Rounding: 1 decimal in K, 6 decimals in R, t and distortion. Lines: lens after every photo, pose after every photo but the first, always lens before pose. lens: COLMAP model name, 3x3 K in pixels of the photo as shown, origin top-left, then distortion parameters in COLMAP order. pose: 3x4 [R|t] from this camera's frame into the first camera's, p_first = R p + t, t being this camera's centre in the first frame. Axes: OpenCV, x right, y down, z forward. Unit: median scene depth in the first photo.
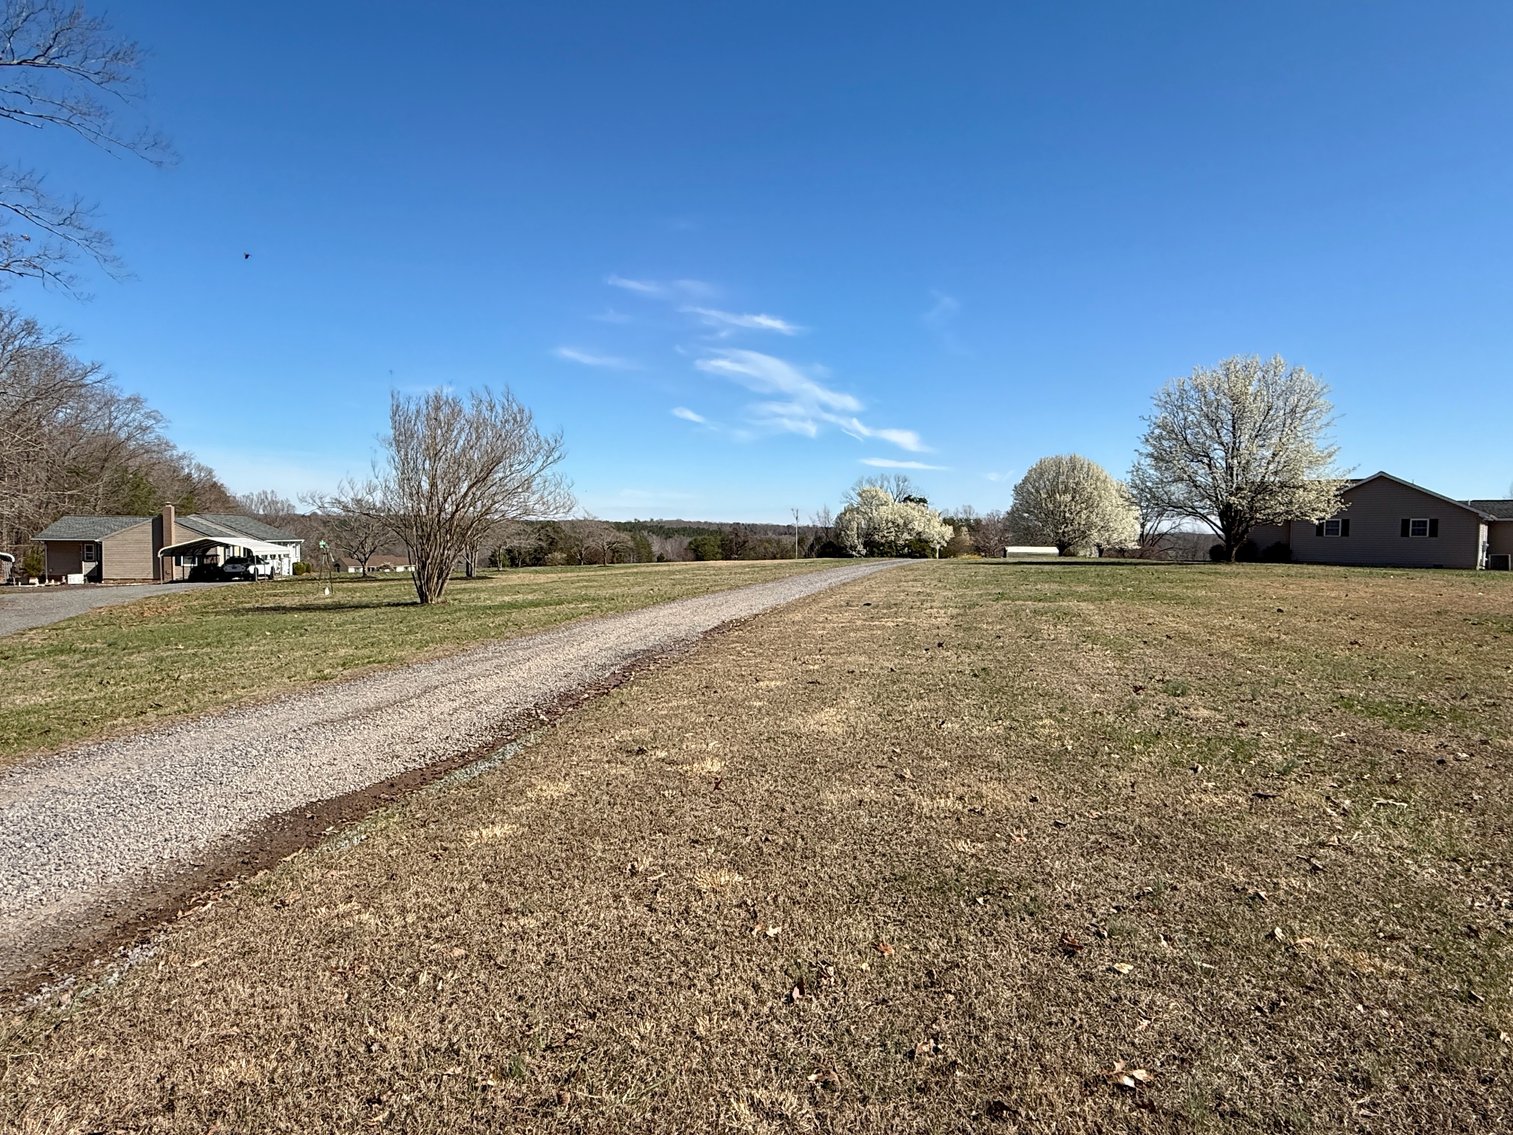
lens RADIAL K [[872.8, 0, 758.1], [0, 872.8, 569.6], [0, 0, 1]] dist [0.004130, 0.000323]
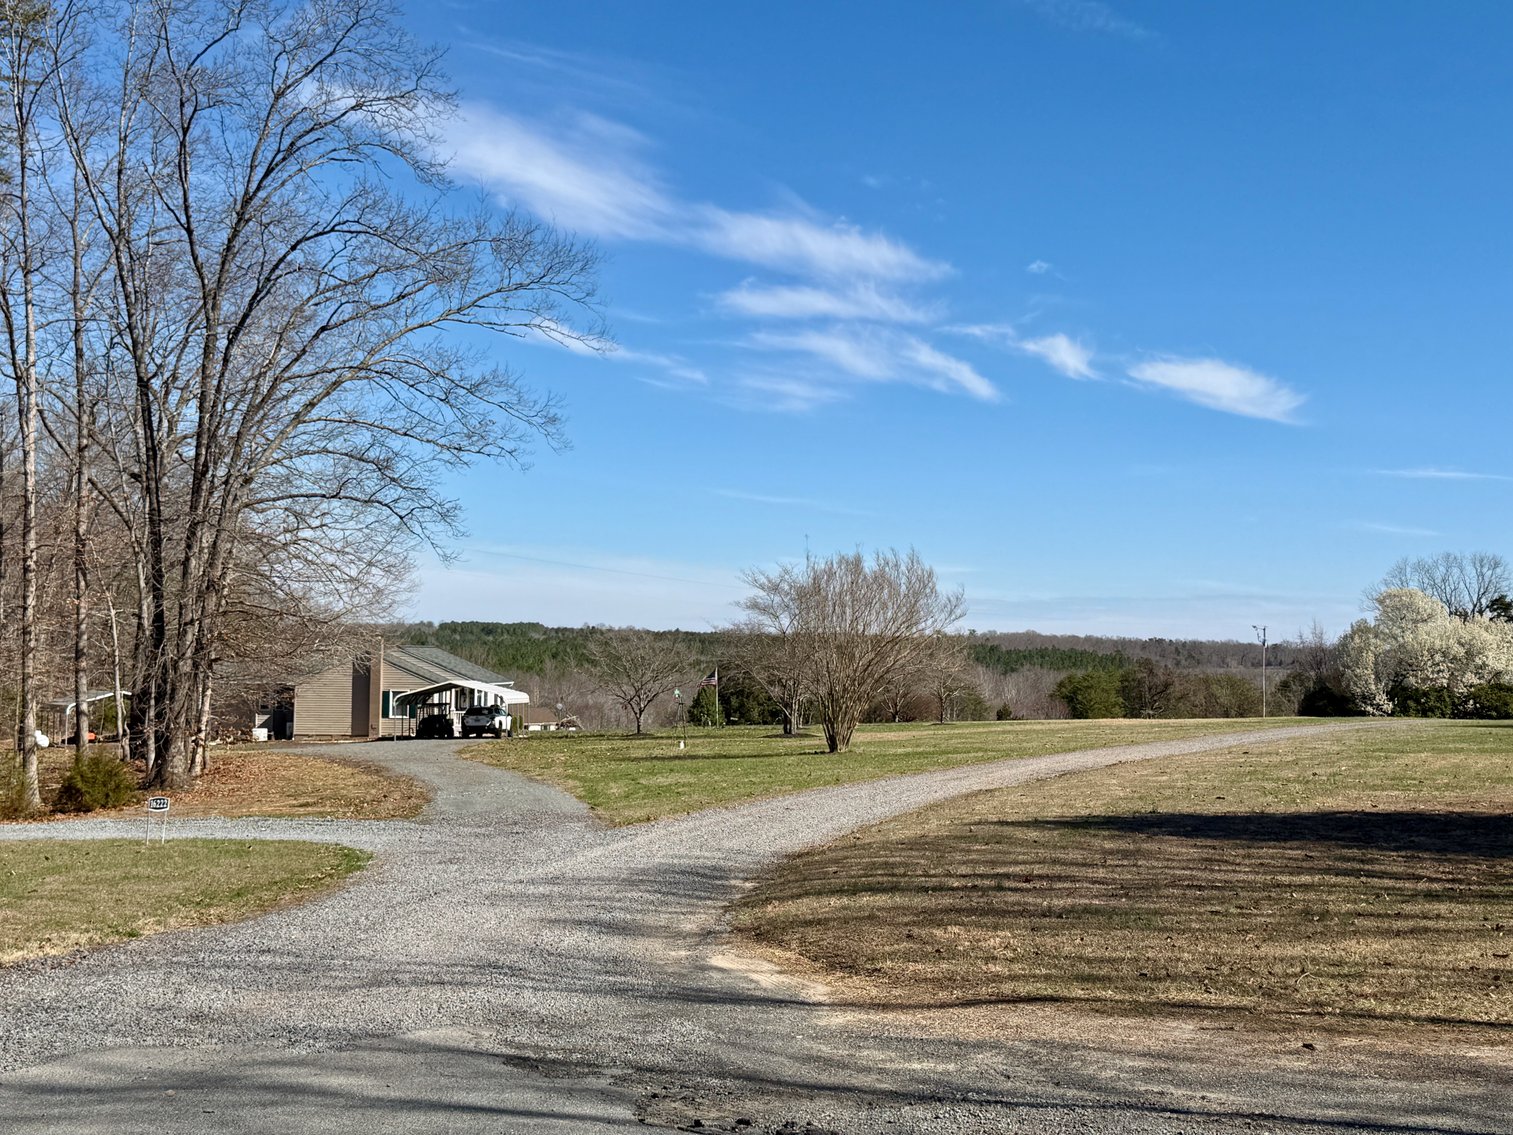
lens RADIAL K [[1970.9, 0, 753.8], [0, 1970.9, 570.4], [0, 0, 1]] dist [0.112287, 0.000000]
pose [[0.974432, -0.006886, -0.224578, 0.014258], [-0.012313, 0.996392, -0.083977, 0.004677], [0.224346, 0.084596, 0.970831, -0.314486]]
